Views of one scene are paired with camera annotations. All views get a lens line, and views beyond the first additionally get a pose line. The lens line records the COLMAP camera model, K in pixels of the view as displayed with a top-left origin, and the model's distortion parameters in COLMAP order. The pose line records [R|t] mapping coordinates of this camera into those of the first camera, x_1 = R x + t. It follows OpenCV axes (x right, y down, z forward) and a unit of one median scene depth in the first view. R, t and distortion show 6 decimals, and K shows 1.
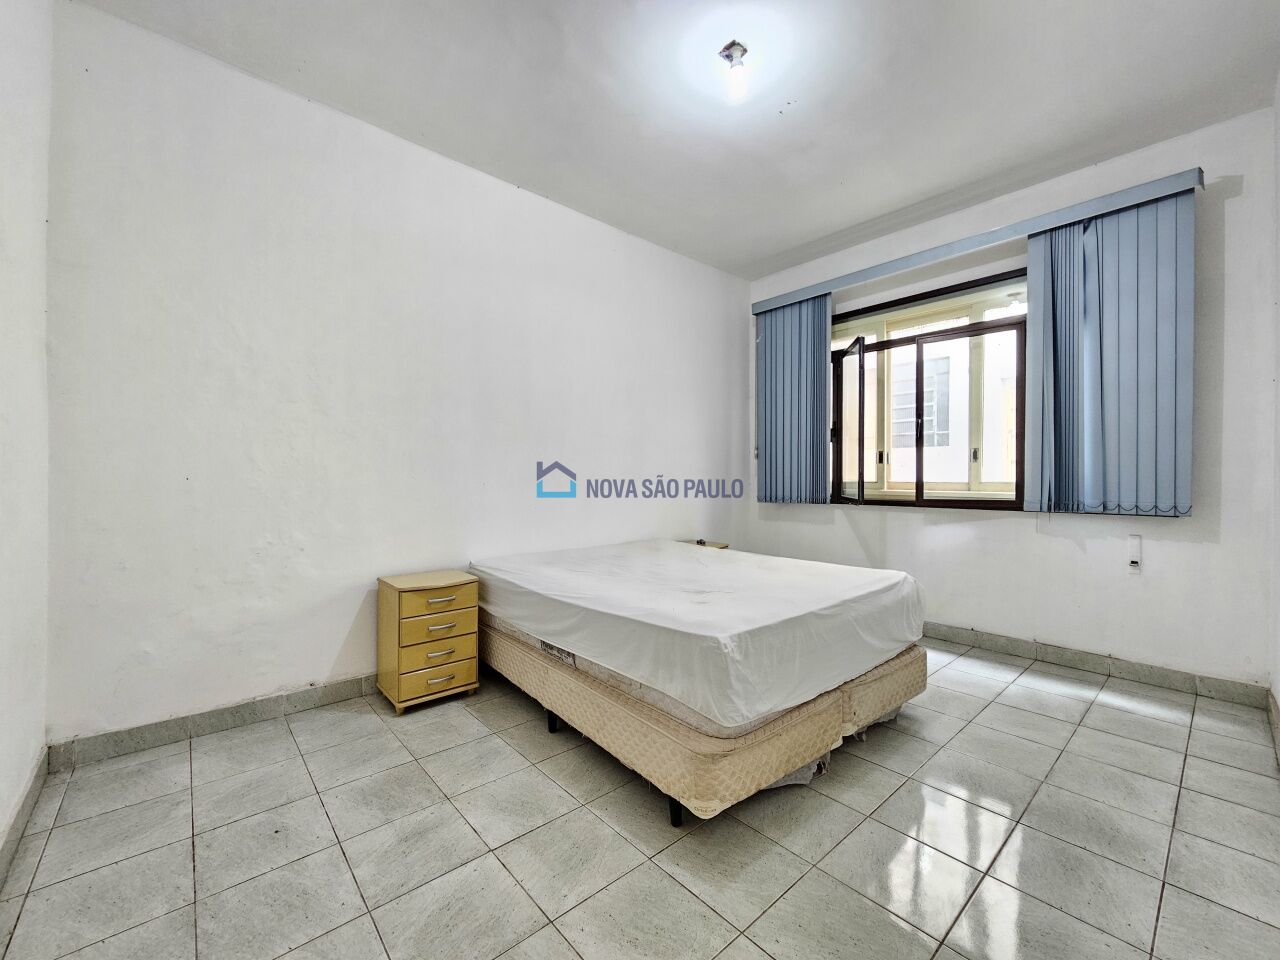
lens RADIAL K [[522.9, 0, 640.0], [0, 522.9, 480.0], [0, 0, 1]] dist [-0.000816, 0.000821]
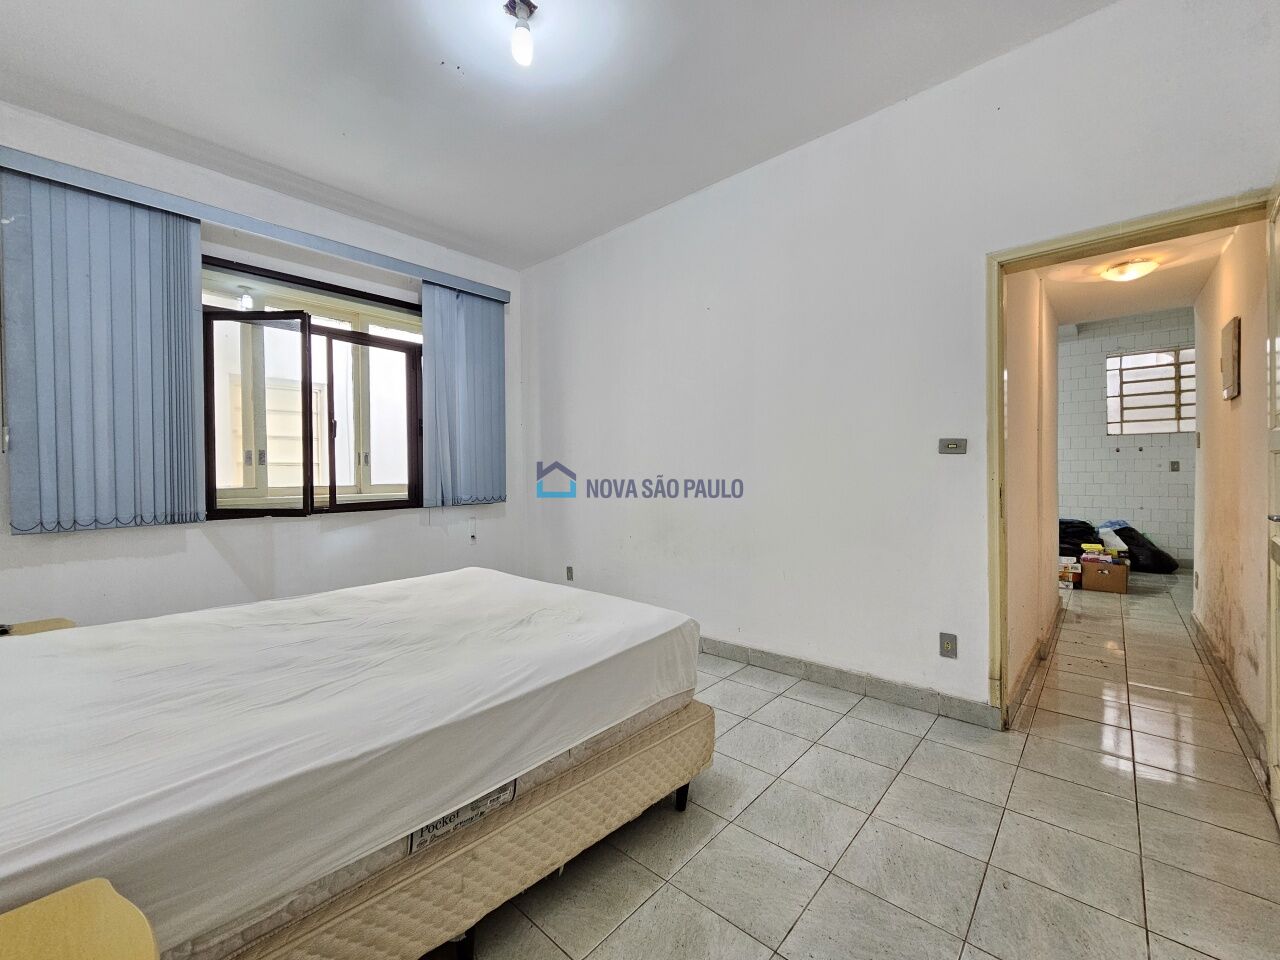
lens RADIAL K [[522.9, 0, 640.0], [0, 522.9, 480.0], [0, 0, 1]] dist [-0.000816, 0.000821]
pose [[-0.114511, -0.016873, 0.993279, -0.511168], [0.014730, 0.999717, 0.018681, -0.018336], [-0.993313, 0.016770, -0.114230, 0.627274]]
